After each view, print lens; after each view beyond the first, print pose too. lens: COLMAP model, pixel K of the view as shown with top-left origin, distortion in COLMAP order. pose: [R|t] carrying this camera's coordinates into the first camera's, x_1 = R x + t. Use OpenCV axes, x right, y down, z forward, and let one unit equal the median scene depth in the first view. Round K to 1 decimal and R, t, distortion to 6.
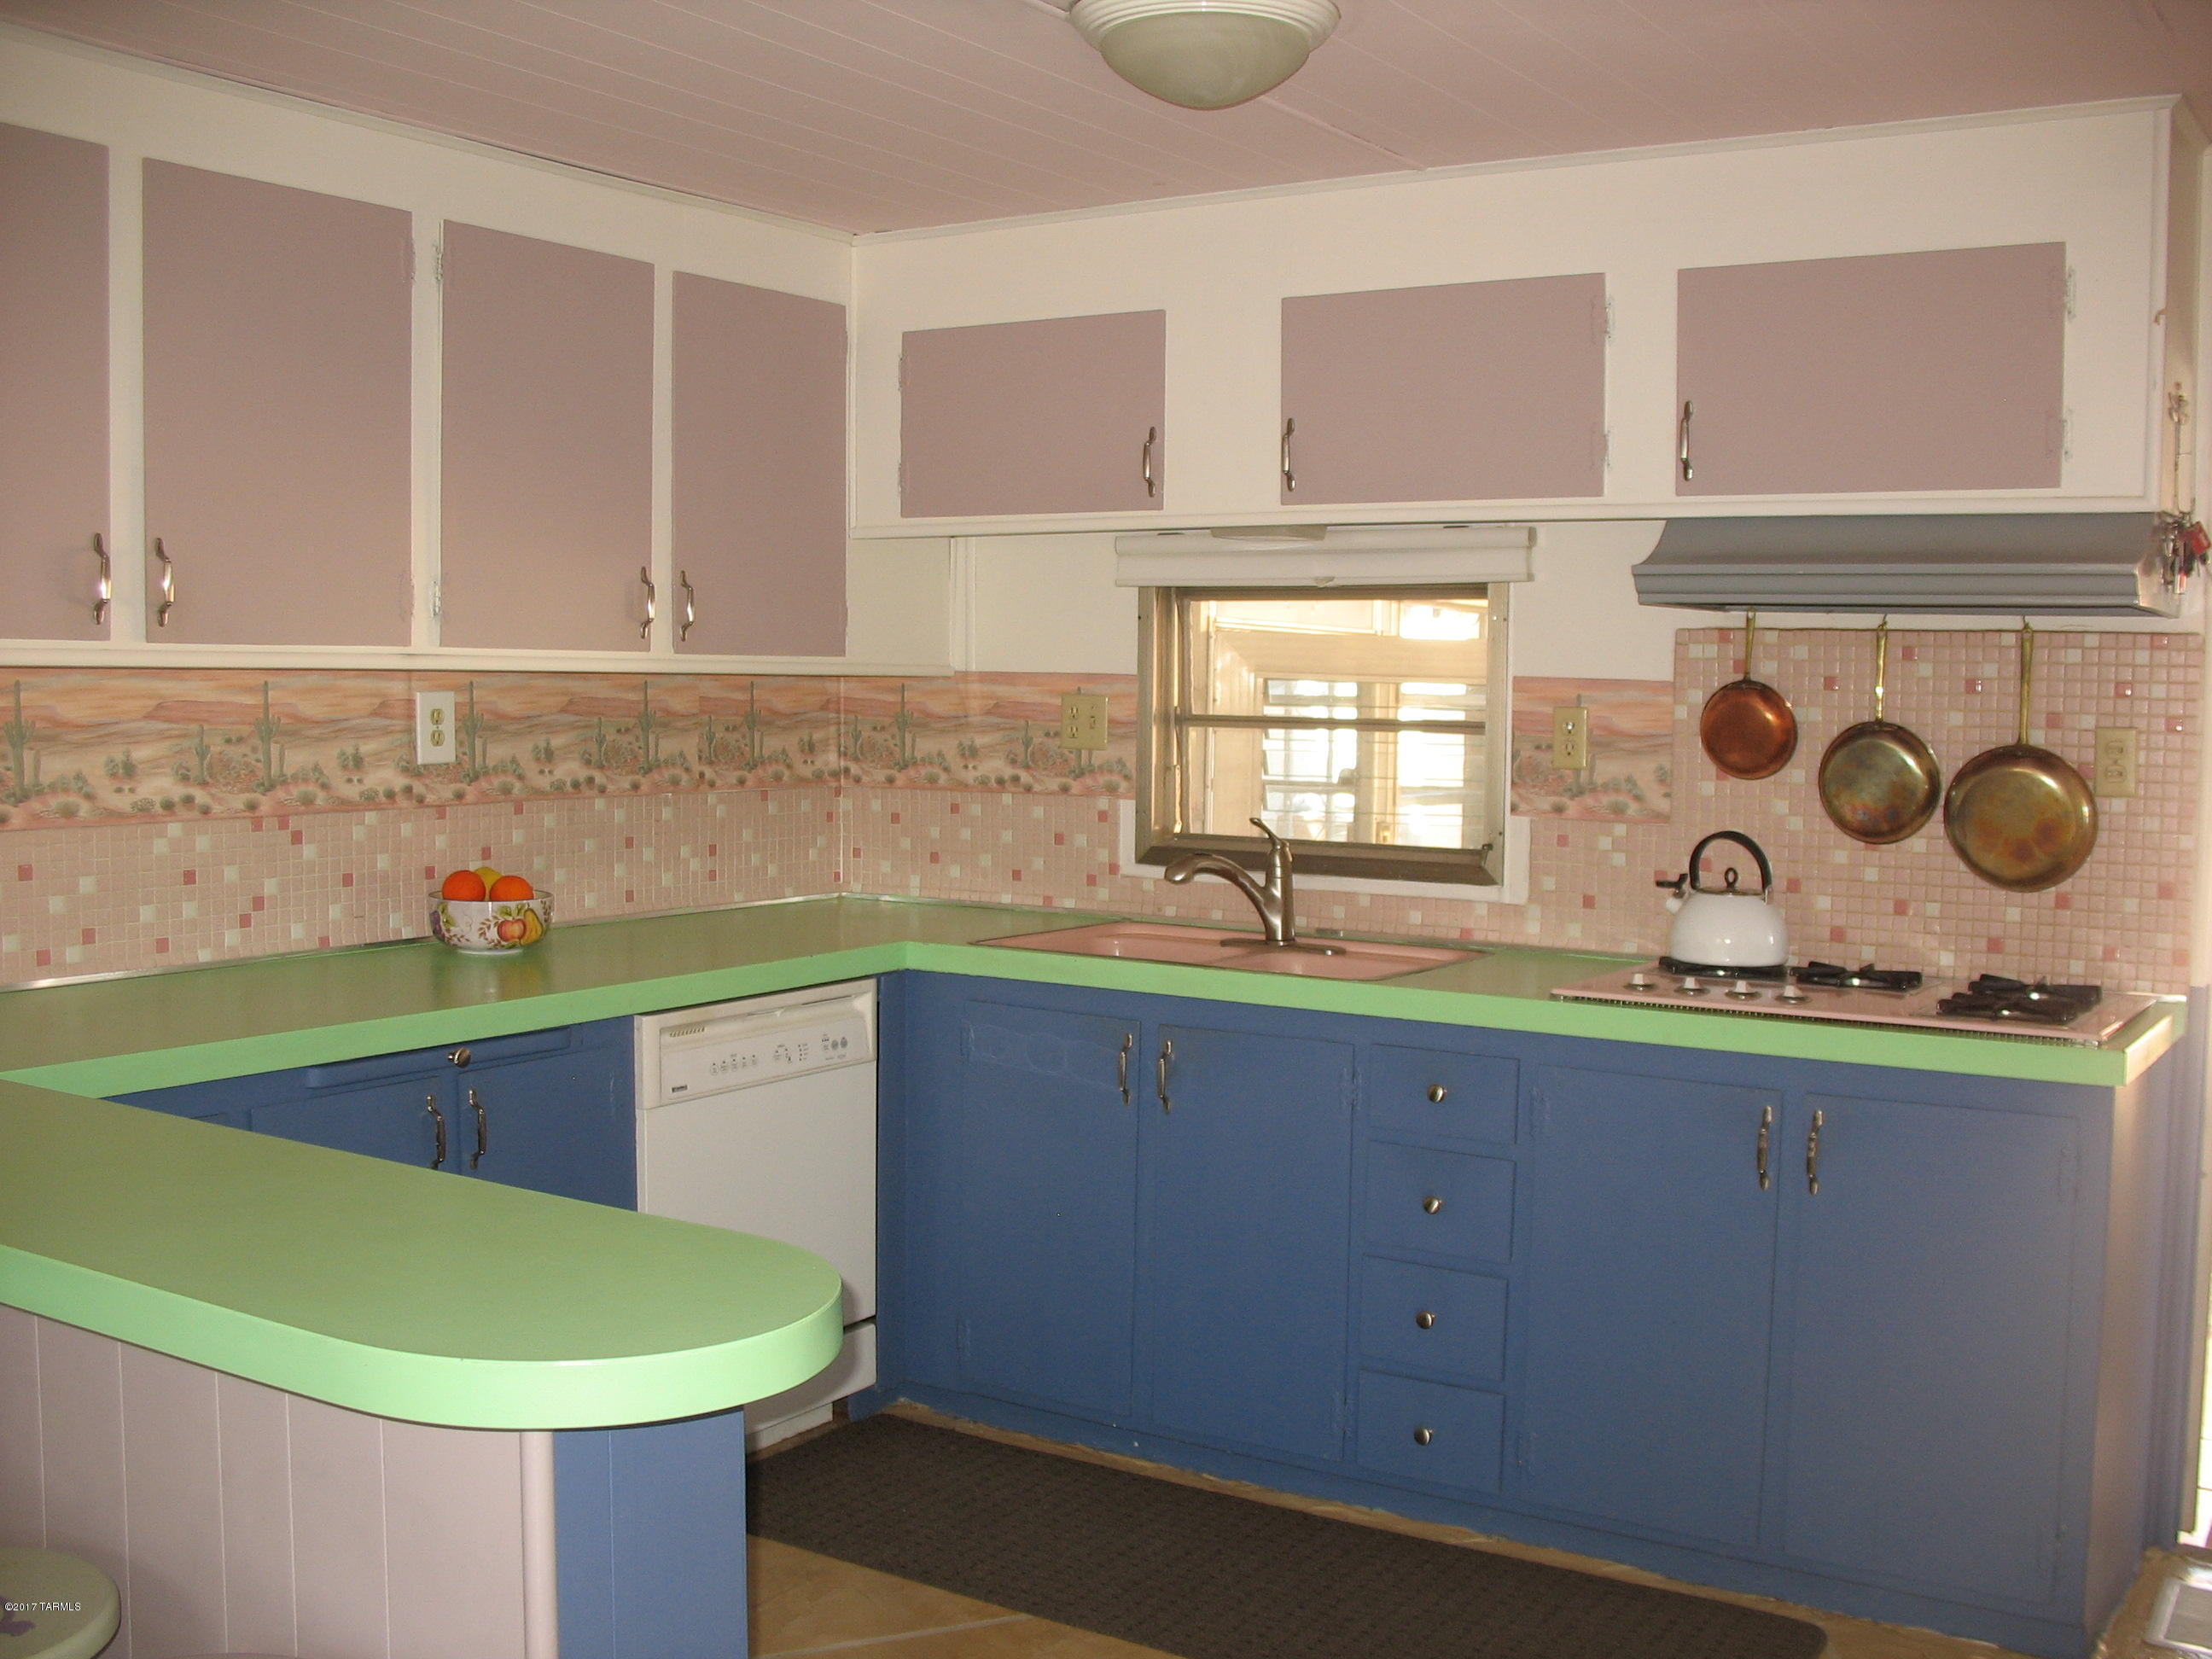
lens RADIAL K [[2298.8, 0, 1118.5], [0, 2298.8, 839.6], [0, 0, 1]] dist [-0.194855, 0.226231]
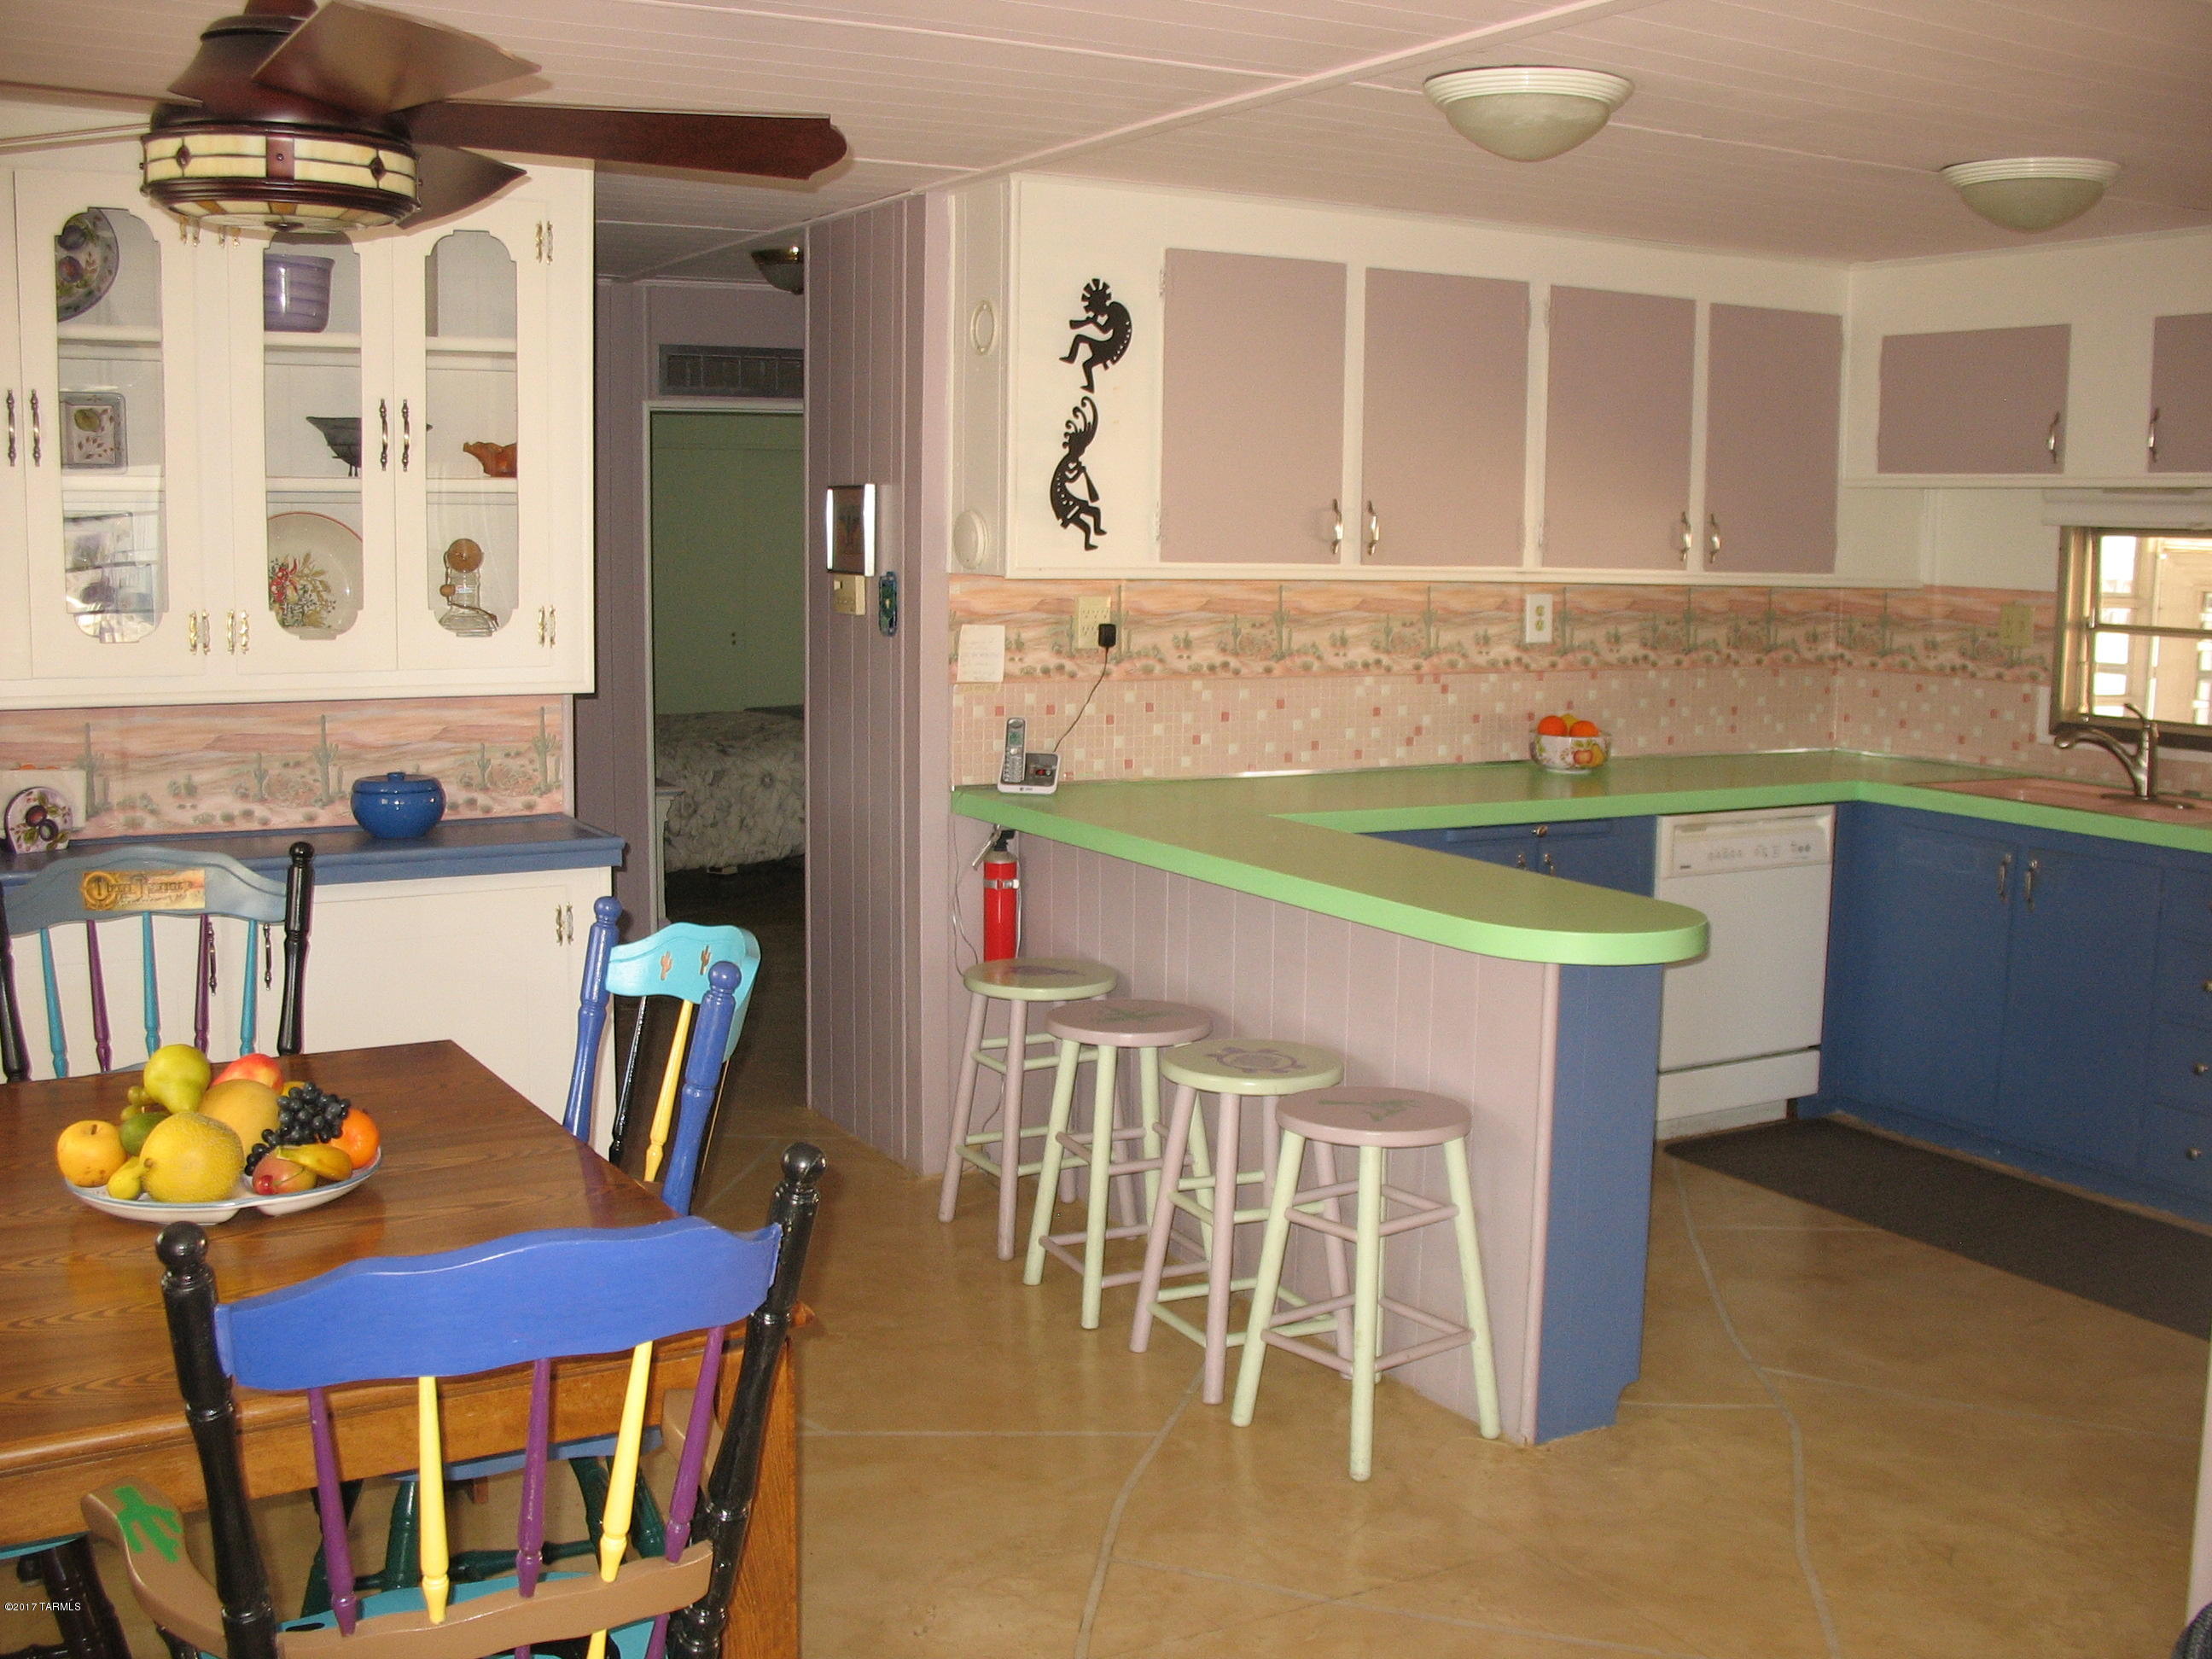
lens RADIAL K [[2298.8, 0, 1118.5], [0, 2298.8, 839.6], [0, 0, 1]] dist [-0.194855, 0.226231]
pose [[0.884482, 0.064082, -0.462152, 0.146980], [-0.037126, 0.997049, 0.067199, 0.004482], [0.465094, -0.042279, 0.884251, -0.433547]]
